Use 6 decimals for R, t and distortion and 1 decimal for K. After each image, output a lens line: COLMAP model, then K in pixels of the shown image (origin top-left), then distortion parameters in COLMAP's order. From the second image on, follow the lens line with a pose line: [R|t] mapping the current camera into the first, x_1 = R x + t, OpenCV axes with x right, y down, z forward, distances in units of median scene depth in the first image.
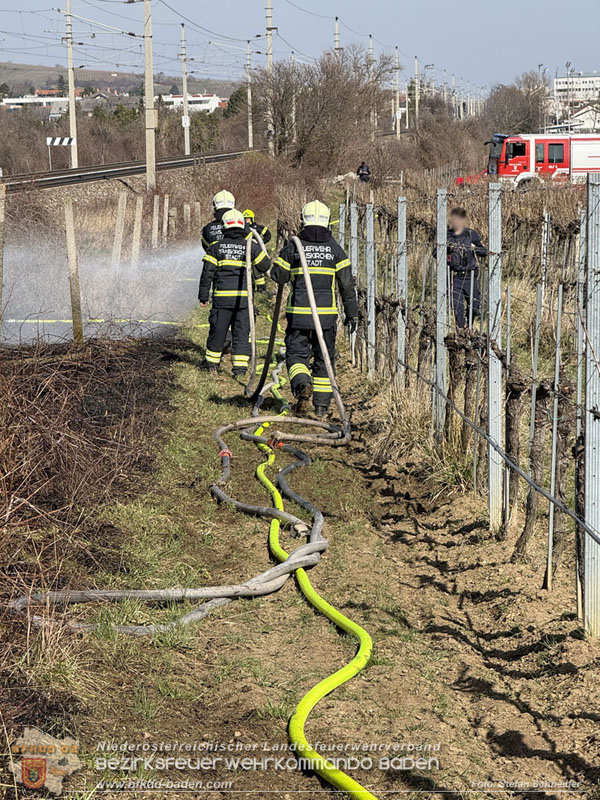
lens RADIAL K [[2931.3, 0, 301.5], [0, 2931.3, 401.6], [0, 0, 1]] dist [0.296328, 0.000000]
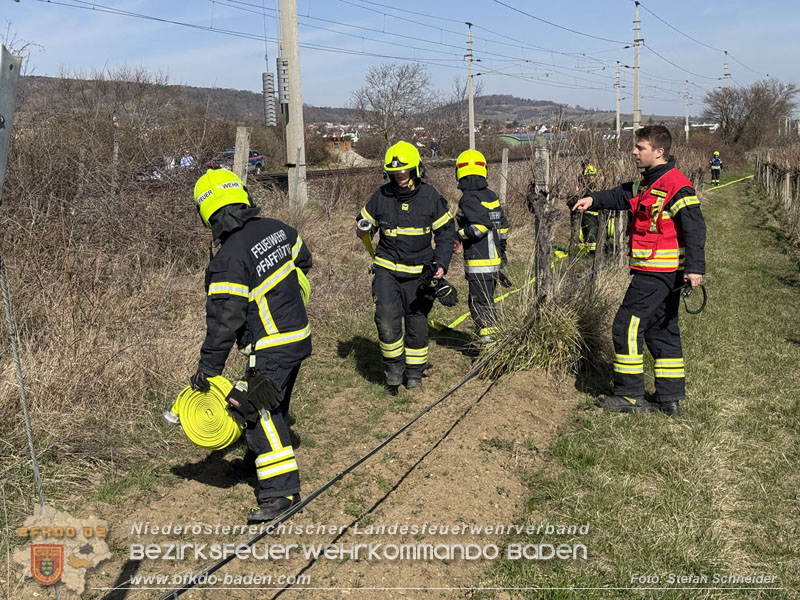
lens RADIAL K [[933.4, 0, 401.6], [0, 933.4, 302.0], [0, 0, 1]] dist [0.044404, 0.000000]
pose [[0.937797, 0.033971, -0.345519, 0.007764], [-0.009711, 0.997379, 0.071703, -0.020349], [0.347049, -0.063887, 0.935668, 0.328610]]
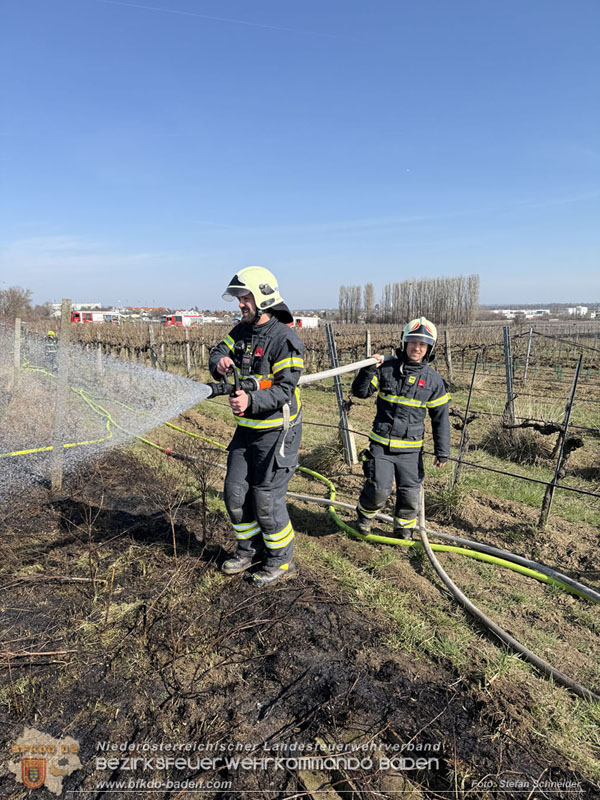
lens RADIAL K [[573.1, 0, 301.3], [0, 573.1, 402.0], [0, 0, 1]] dist [0.061710, -0.093390]
pose [[0.877312, -0.057621, 0.476450, -0.019977], [0.032340, 0.997608, 0.061099, -0.012985], [-0.478830, -0.038194, 0.877076, 0.209419]]
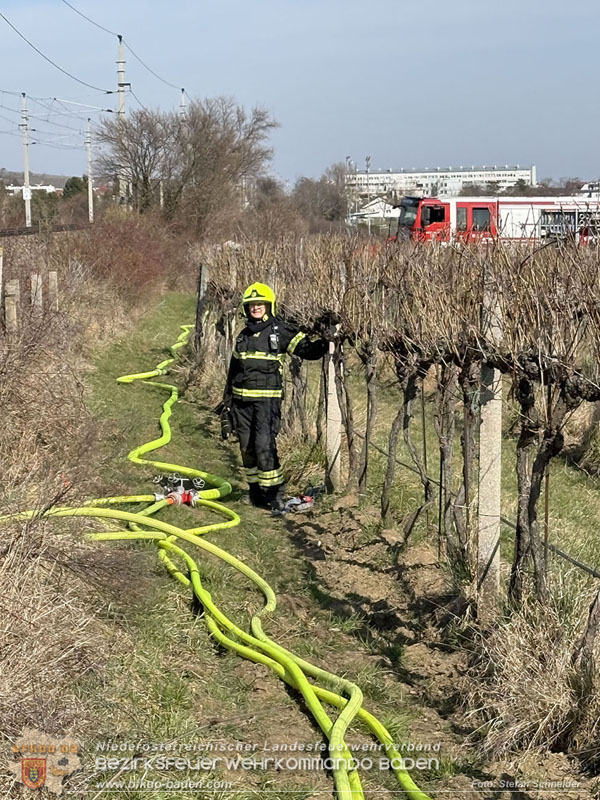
lens RADIAL K [[2427.0, 0, 301.5], [0, 2427.0, 400.6], [0, 0, 1]] dist [0.164303, 0.000000]
pose [[0.997234, 0.002096, 0.074291, -0.011242], [-0.000732, 0.999831, -0.018384, -0.016518], [-0.074316, 0.018279, 0.997067, 0.256497]]
